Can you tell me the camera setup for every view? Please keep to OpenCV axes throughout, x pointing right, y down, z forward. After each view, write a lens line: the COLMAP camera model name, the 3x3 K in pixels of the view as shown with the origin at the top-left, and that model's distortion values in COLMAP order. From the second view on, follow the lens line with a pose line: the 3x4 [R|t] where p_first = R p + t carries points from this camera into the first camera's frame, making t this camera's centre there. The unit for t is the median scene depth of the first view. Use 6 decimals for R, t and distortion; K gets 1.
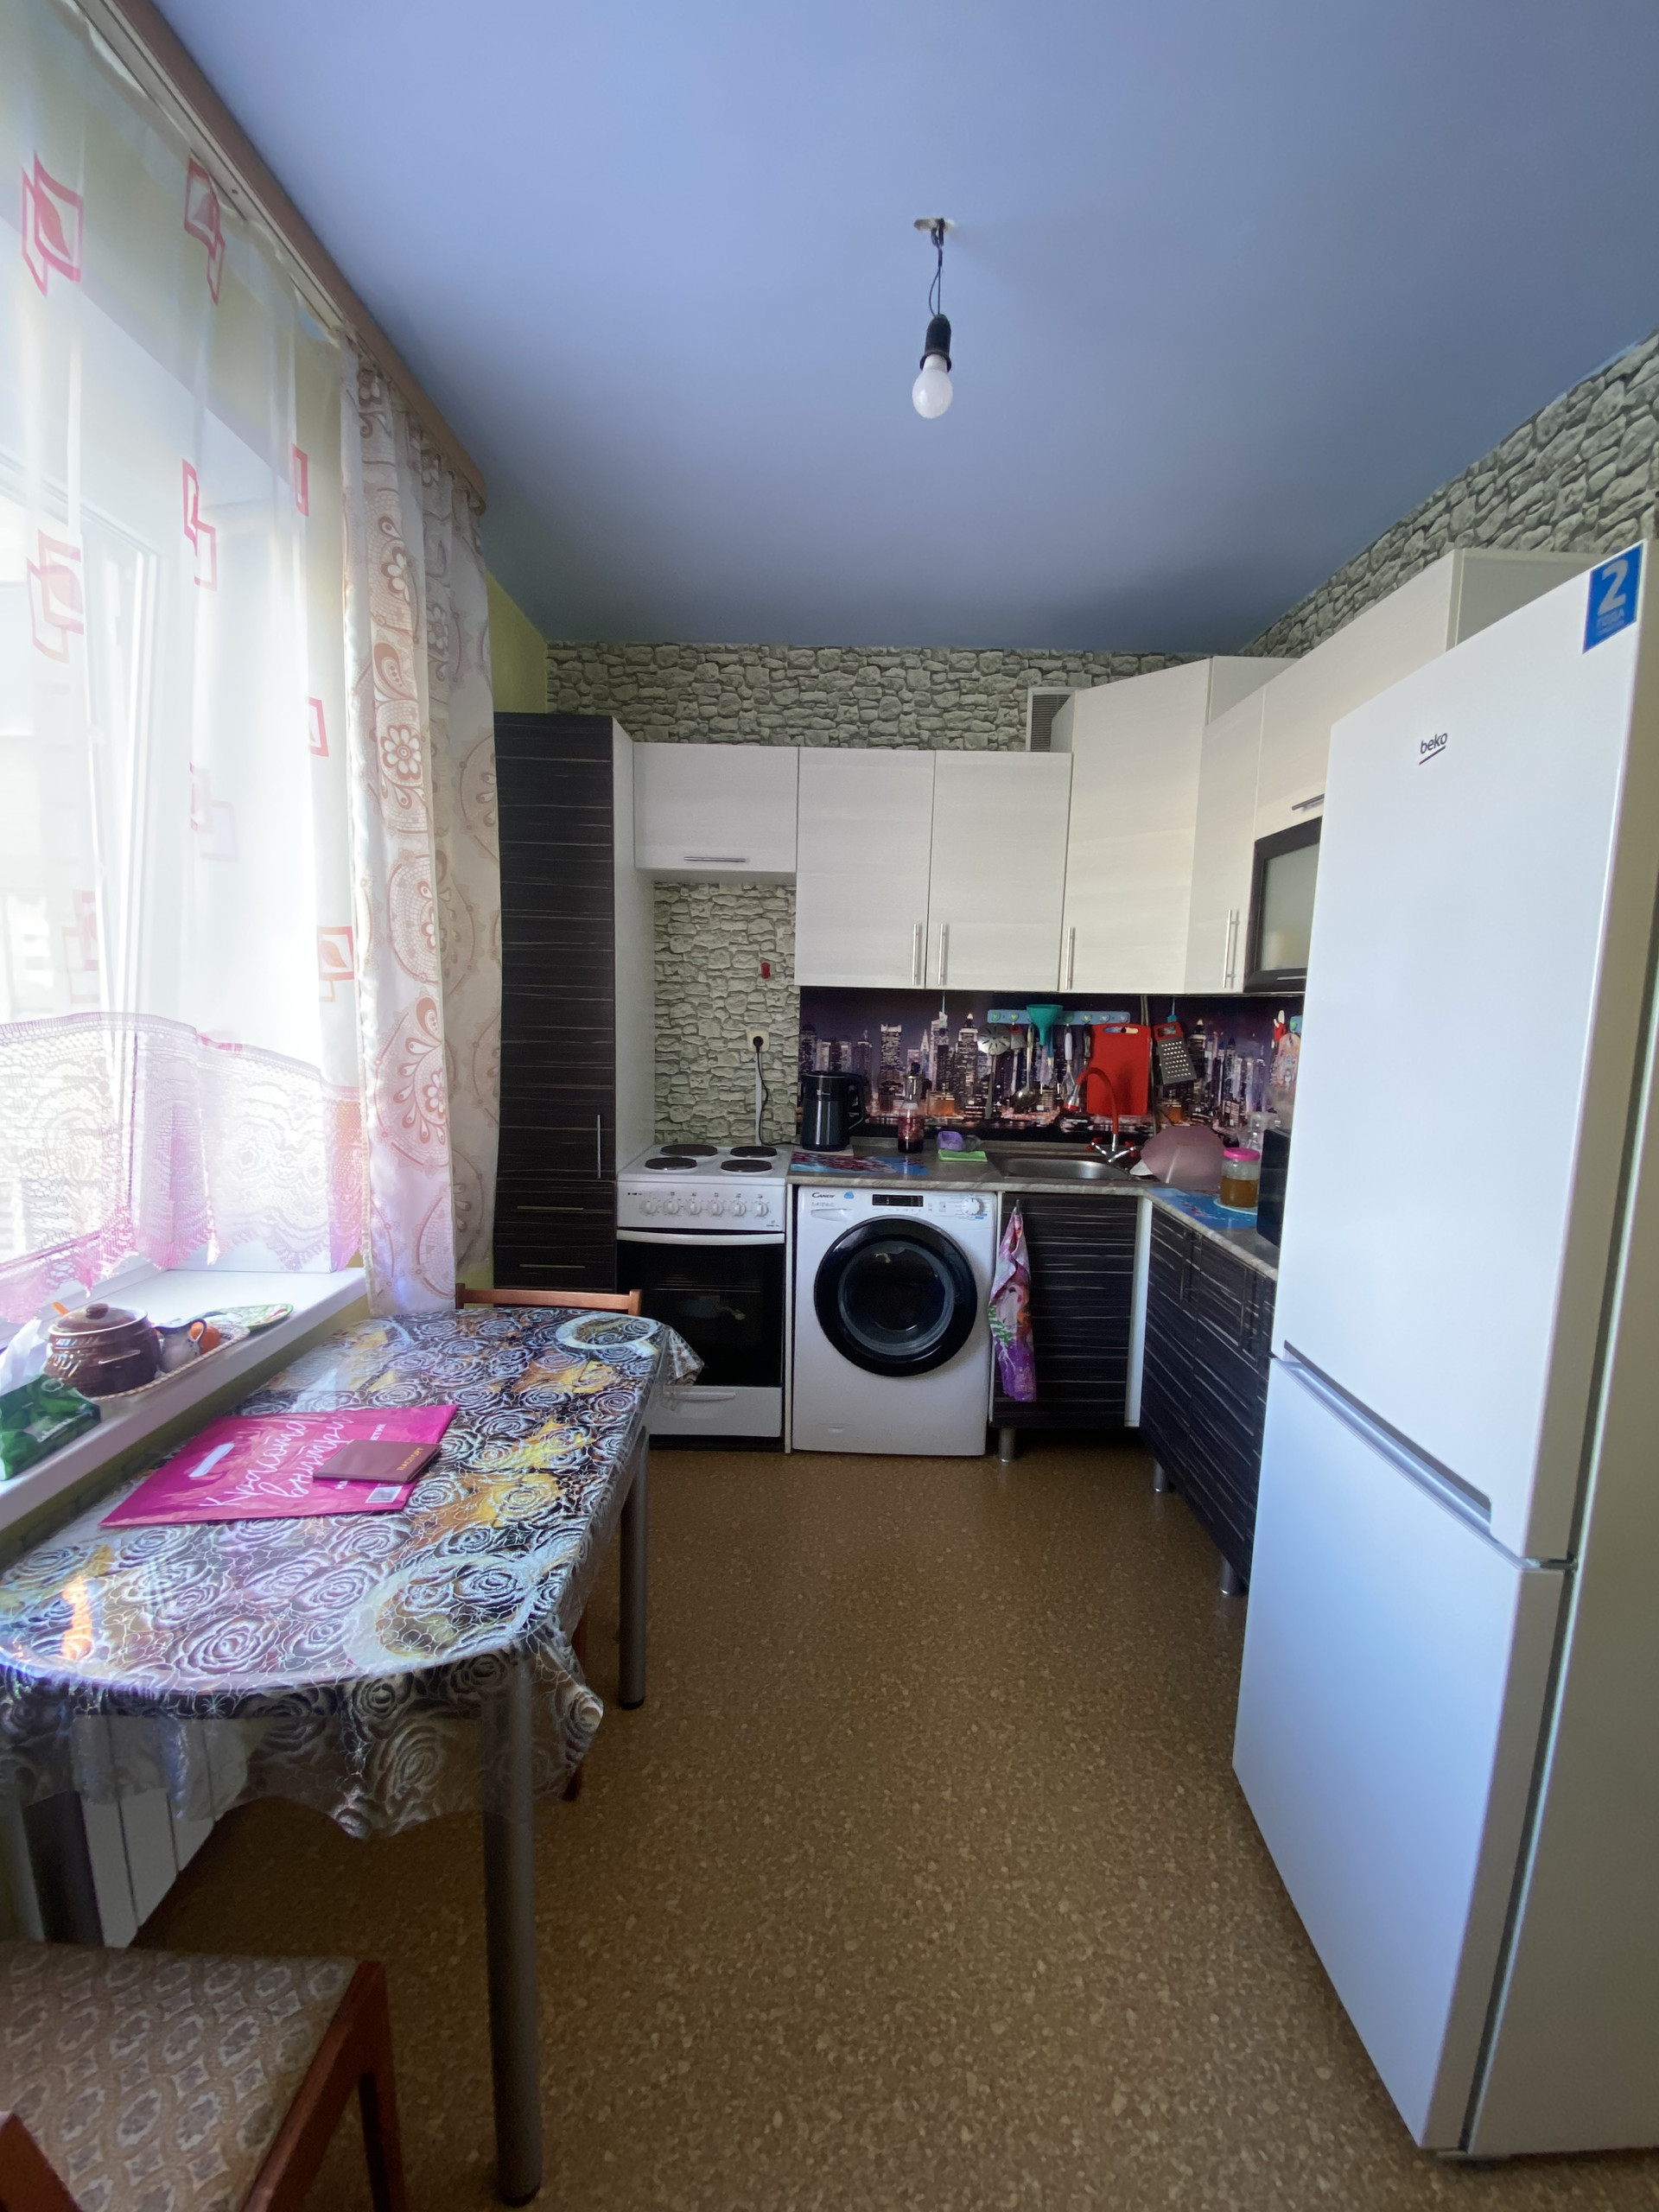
lens RADIAL K [[902.6, 0, 829.5], [0, 902.6, 1106.0], [0, 0, 1]] dist [0.060892, -0.033751]
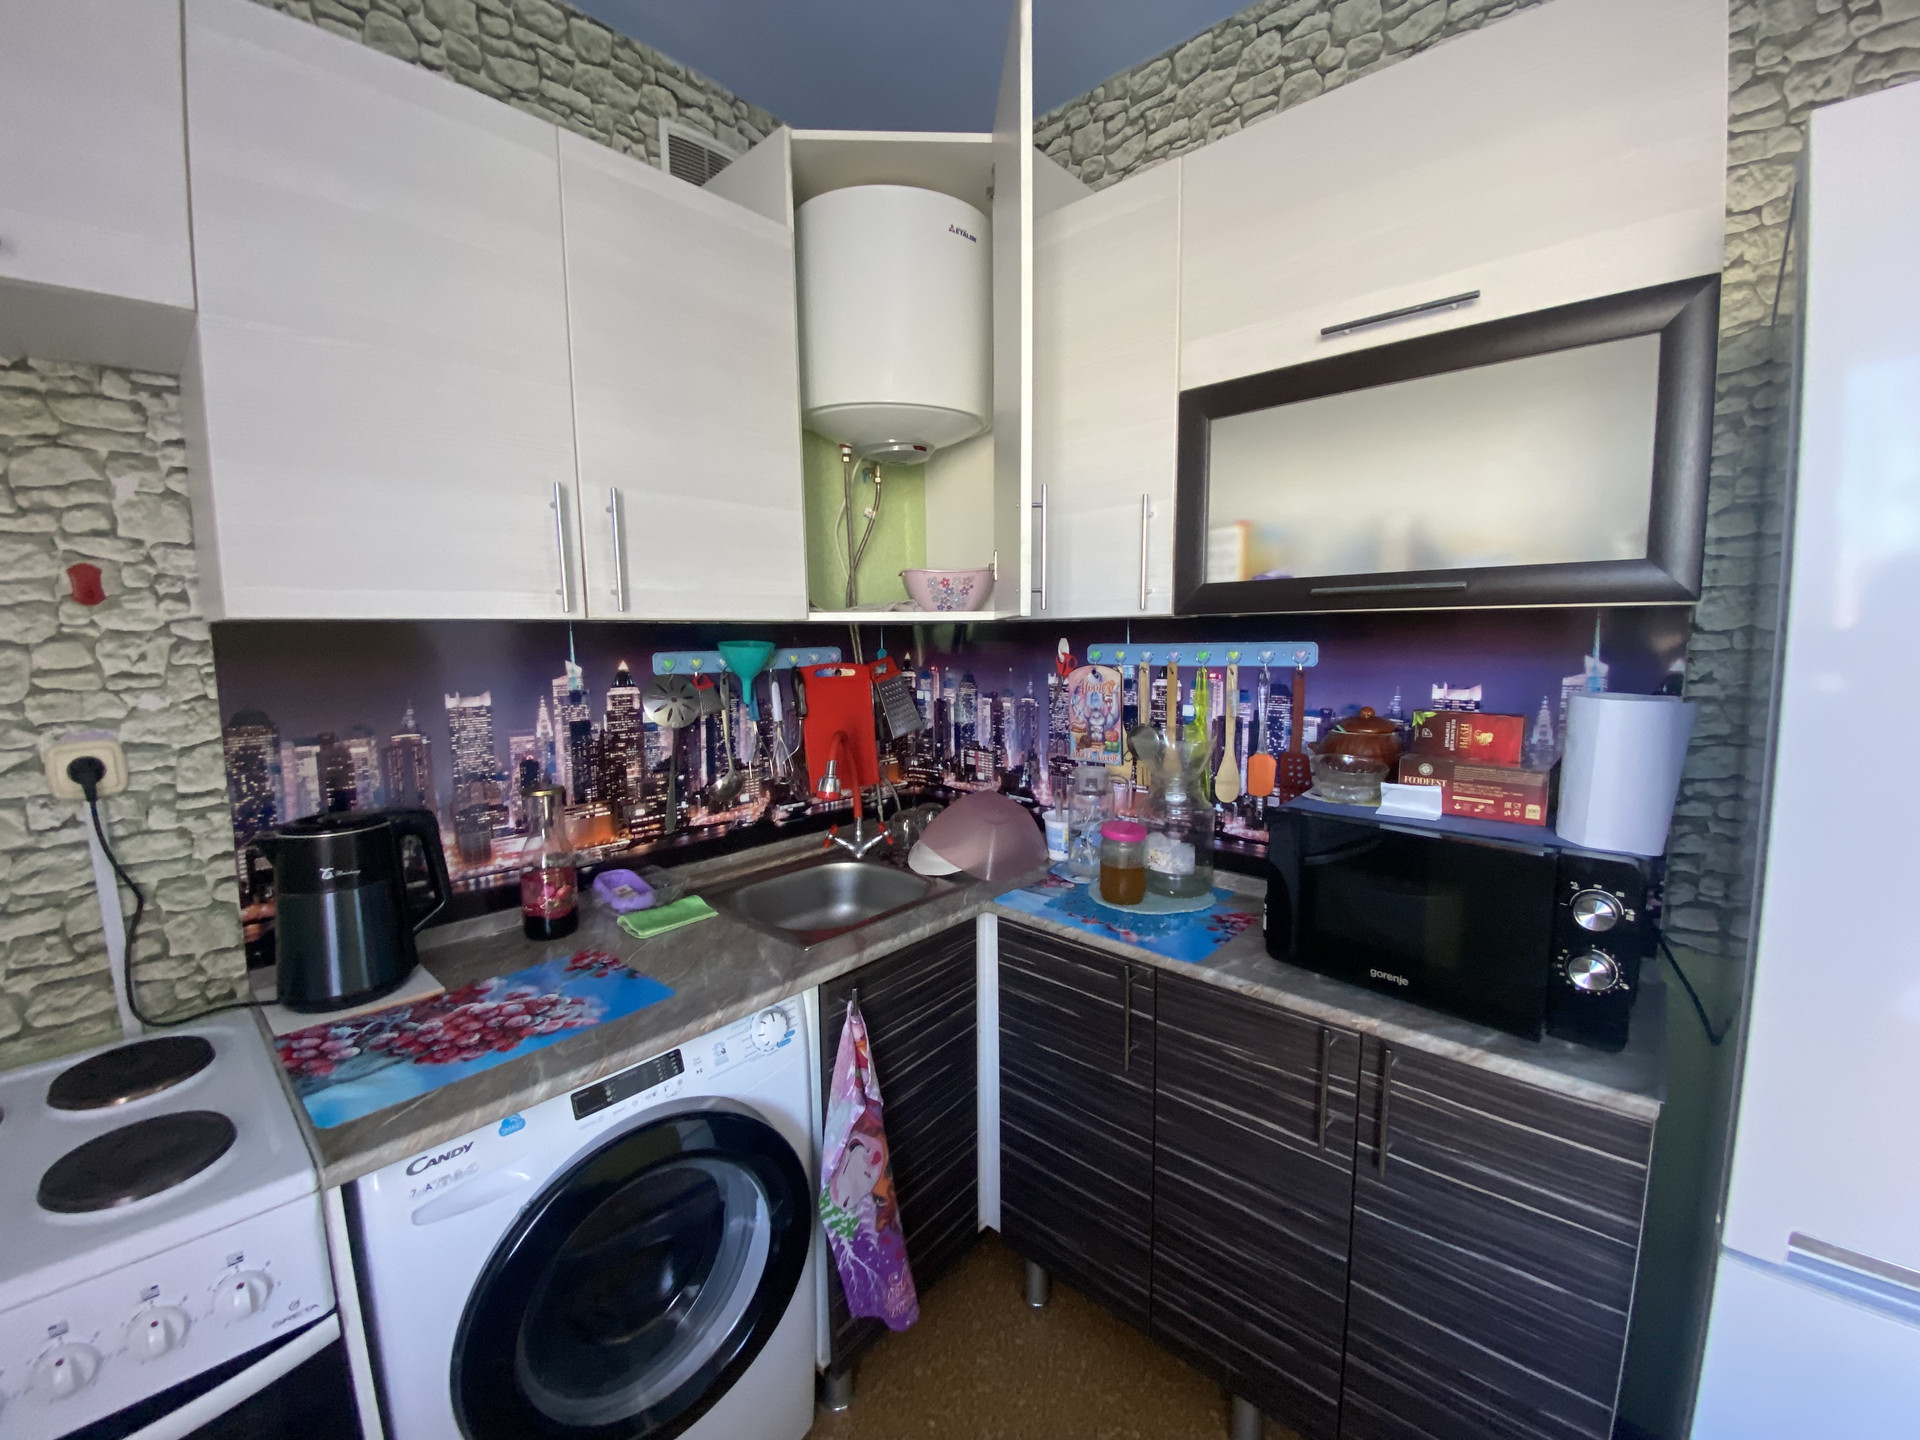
lens RADIAL K [[782.6, 0, 1015.5], [0, 782.6, 713.2], [0, 0, 1]] dist [-0.002041, -0.012293]
pose [[0.656637, -0.108762, 0.746323, -0.058002], [0.114441, 0.992458, 0.043942, -0.064827], [-0.745473, 0.056556, 0.664132, 0.498295]]
